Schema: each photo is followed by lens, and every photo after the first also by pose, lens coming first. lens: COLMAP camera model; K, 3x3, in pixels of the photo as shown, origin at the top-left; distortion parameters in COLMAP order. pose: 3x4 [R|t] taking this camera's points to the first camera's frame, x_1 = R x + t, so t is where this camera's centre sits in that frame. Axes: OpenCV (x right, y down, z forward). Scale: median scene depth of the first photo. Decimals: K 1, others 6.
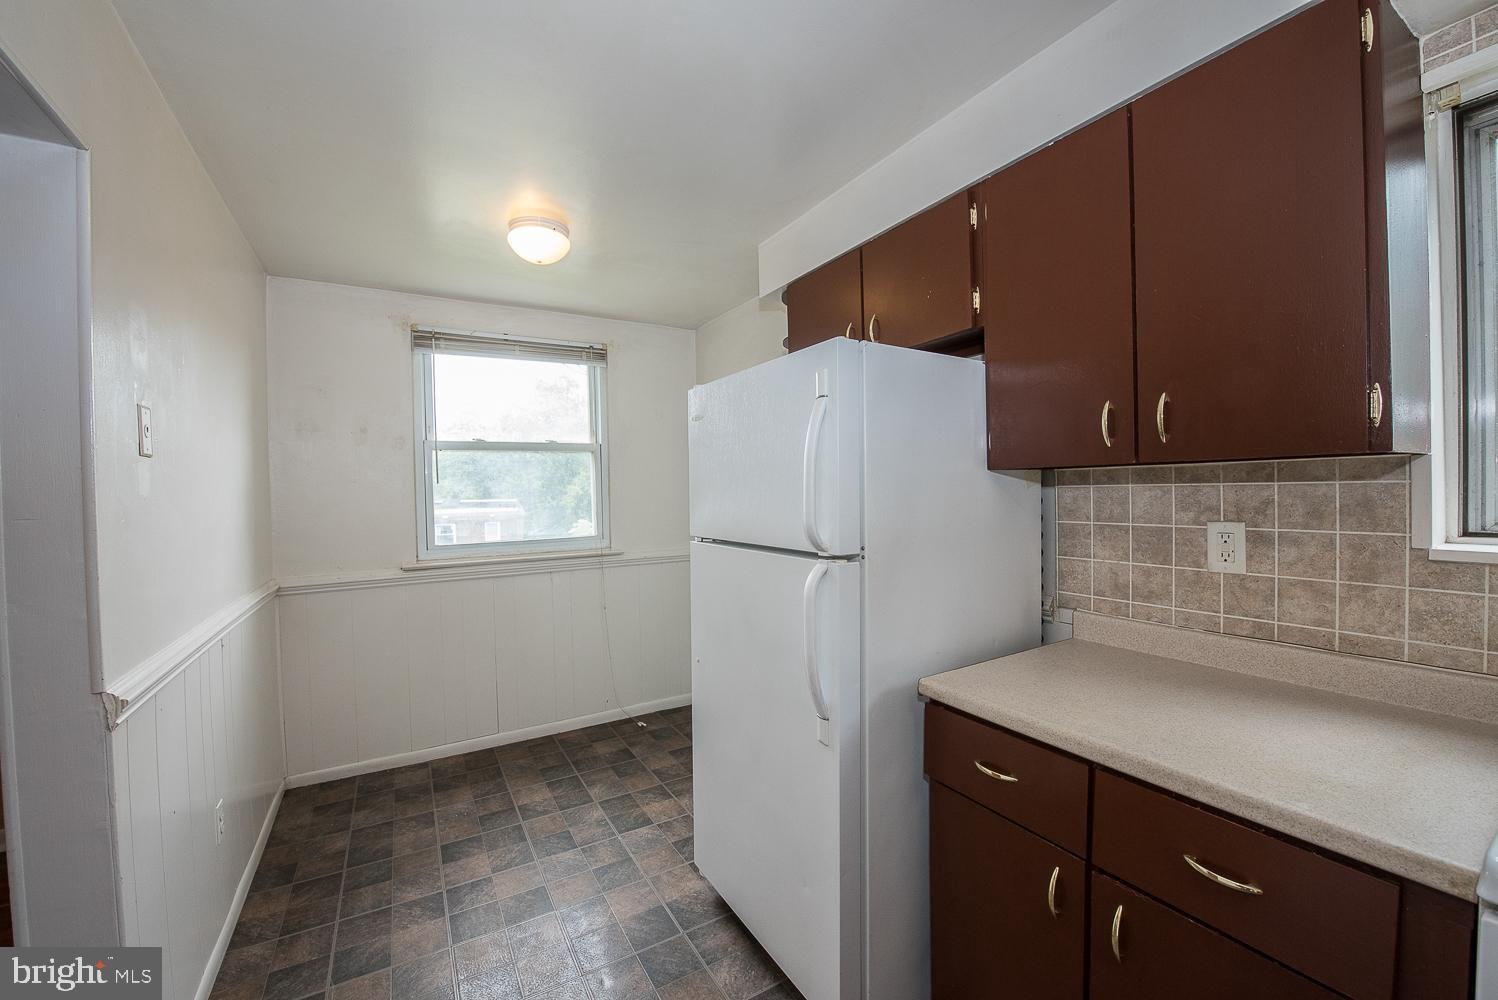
lens RADIAL K [[594.2, 0, 748.4], [0, 594.2, 500.5], [0, 0, 1]] dist [-0.017748, -0.001787]
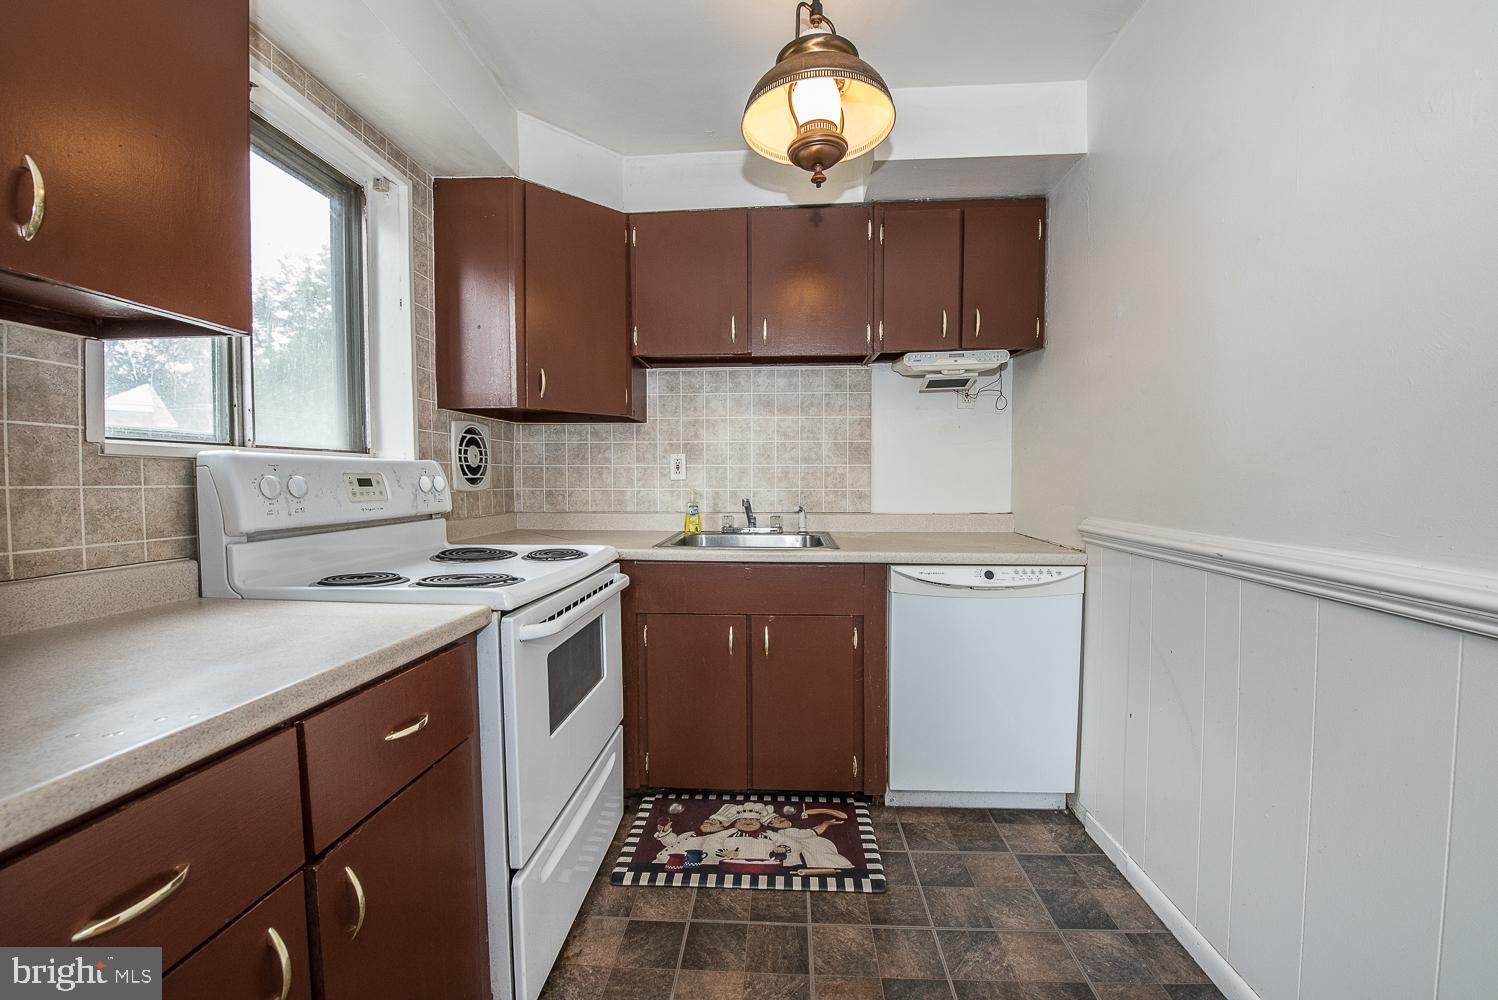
lens RADIAL K [[594.2, 0, 751.8], [0, 594.2, 502.6], [0, 0, 1]] dist [-0.017748, -0.001787]
pose [[-0.829407, 0.004021, 0.558631, -0.177541], [0.030278, 0.998828, 0.037765, 0.142743], [-0.557824, 0.048237, -0.828556, 0.962116]]
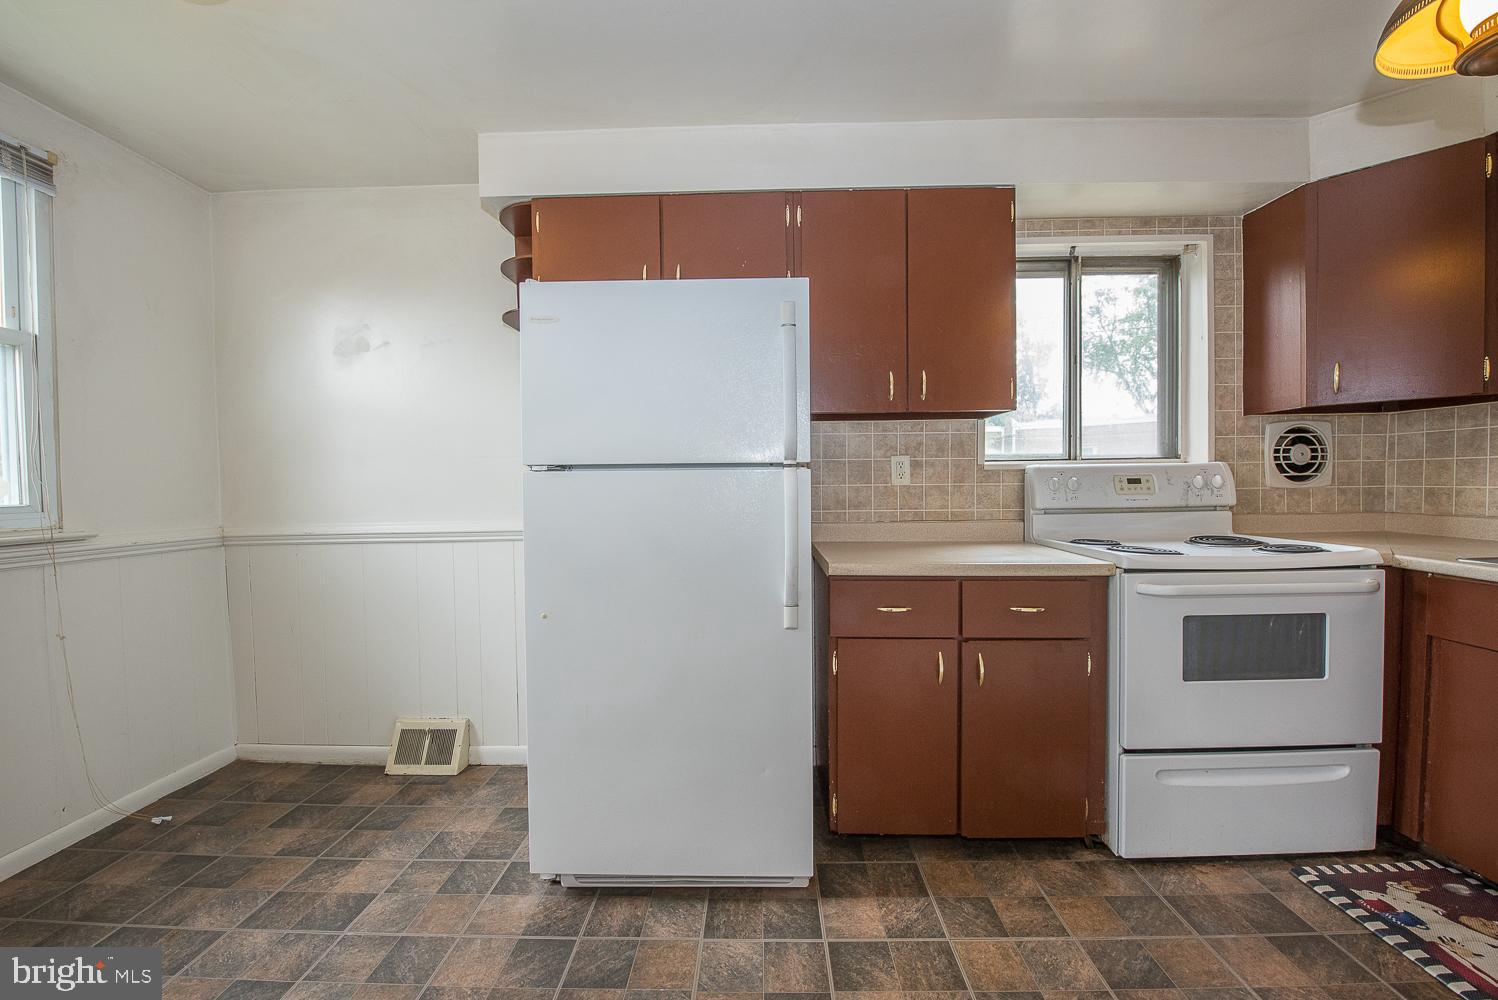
lens RADIAL K [[594.2, 0, 748.9], [0, 594.2, 502.0], [0, 0, 1]] dist [-0.017748, -0.001787]
pose [[0.529231, -0.010695, 0.848411, -0.899735], [0.013908, 0.999896, 0.003929, 0.161214], [-0.848364, 0.009721, 0.529324, 0.468894]]
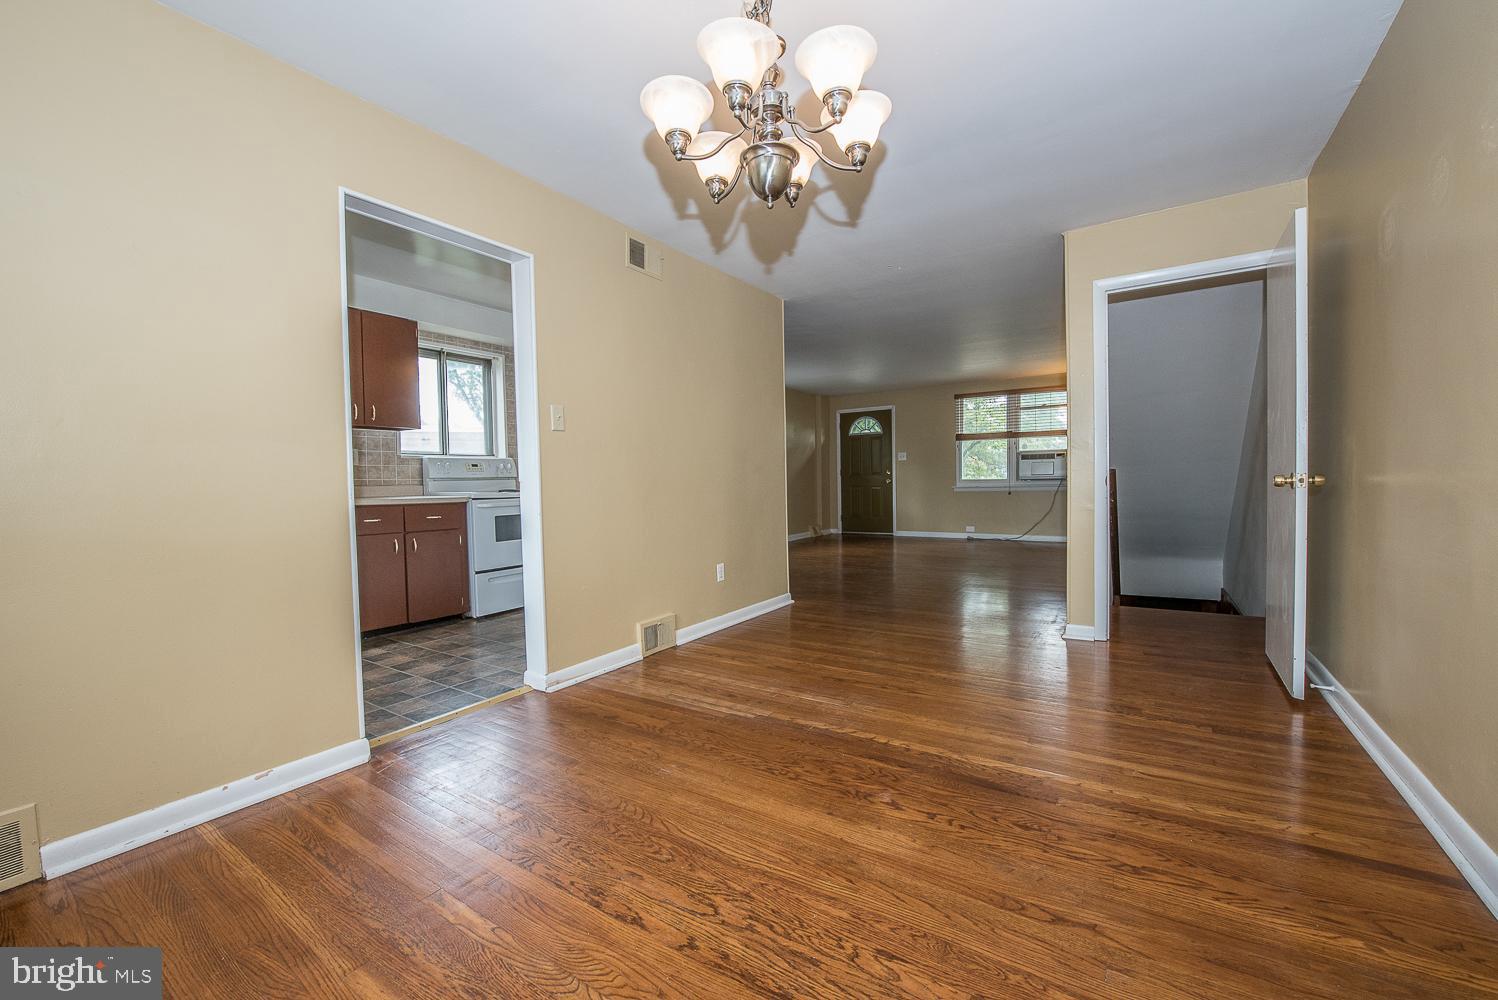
lens RADIAL K [[594.2, 0, 746.7], [0, 594.2, 502.8], [0, 0, 1]] dist [-0.017748, -0.001787]
pose [[-0.436362, -0.006302, 0.899749, -2.841157], [0.038632, 0.998922, 0.025733, 0.321110], [-0.898942, 0.045987, -0.435648, 0.516944]]
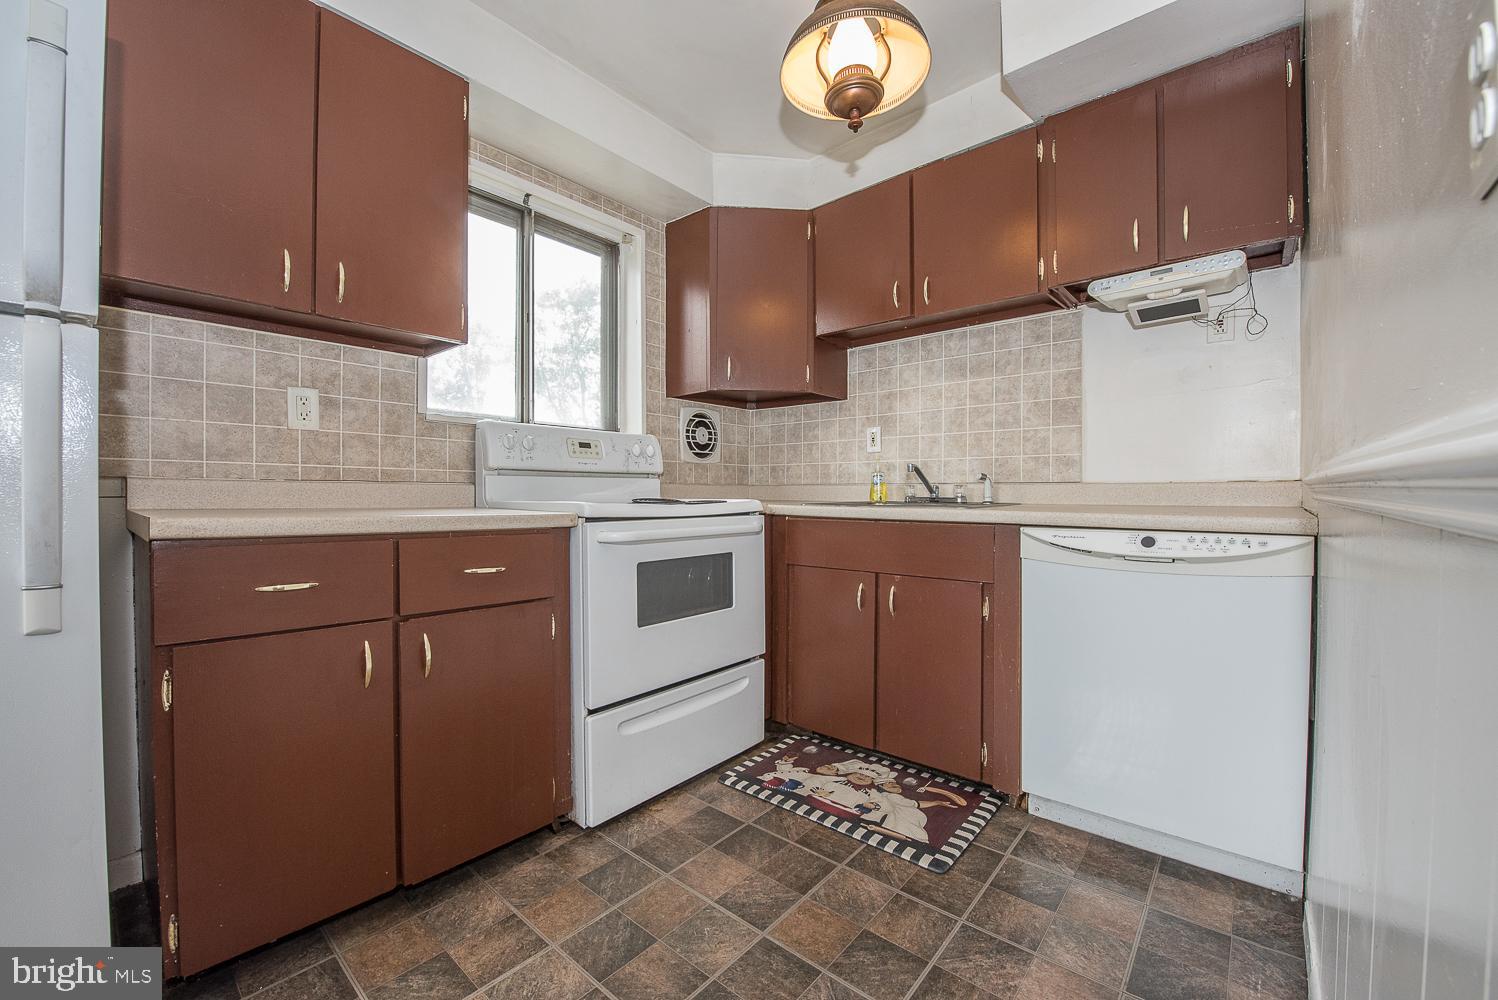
lens RADIAL K [[594.2, 0, 748.5], [0, 594.2, 502.5], [0, 0, 1]] dist [-0.017748, -0.001787]
pose [[-0.322841, 0.009665, 0.946404, -0.642083], [0.019508, 0.999803, -0.003556, 0.301053], [-0.946252, 0.017315, -0.322966, 0.533069]]
